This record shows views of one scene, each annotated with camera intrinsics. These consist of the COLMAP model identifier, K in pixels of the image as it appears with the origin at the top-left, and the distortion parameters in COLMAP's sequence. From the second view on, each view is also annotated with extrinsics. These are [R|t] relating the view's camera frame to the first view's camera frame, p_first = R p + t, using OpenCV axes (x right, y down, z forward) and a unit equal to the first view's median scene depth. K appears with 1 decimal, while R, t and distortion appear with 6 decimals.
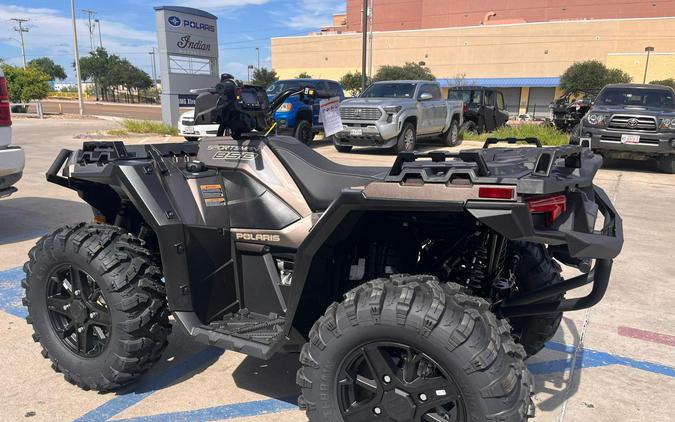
lens RADIAL K [[518.1, 0, 336.9], [0, 518.1, 219.4], [0, 0, 1]] dist [0.070468, -0.110894]
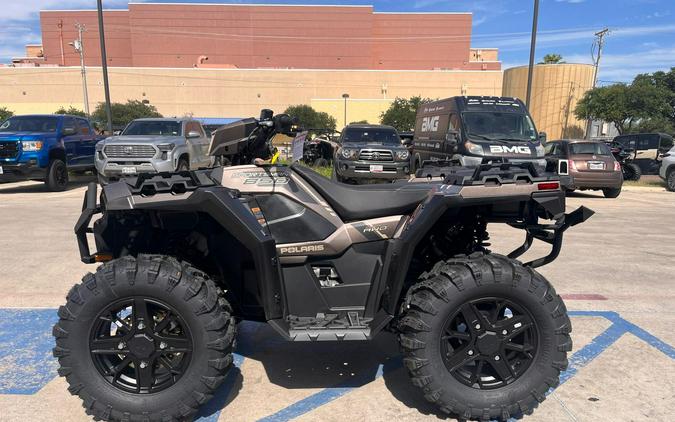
lens RADIAL K [[518.1, 0, 334.4], [0, 518.1, 216.2], [0, 0, 1]] dist [0.070468, -0.110894]
pose [[0.867840, -0.079180, 0.490494, -0.114213], [0.116951, 0.992035, -0.046779, 0.004137], [-0.482884, 0.097960, 0.870188, -0.007662]]
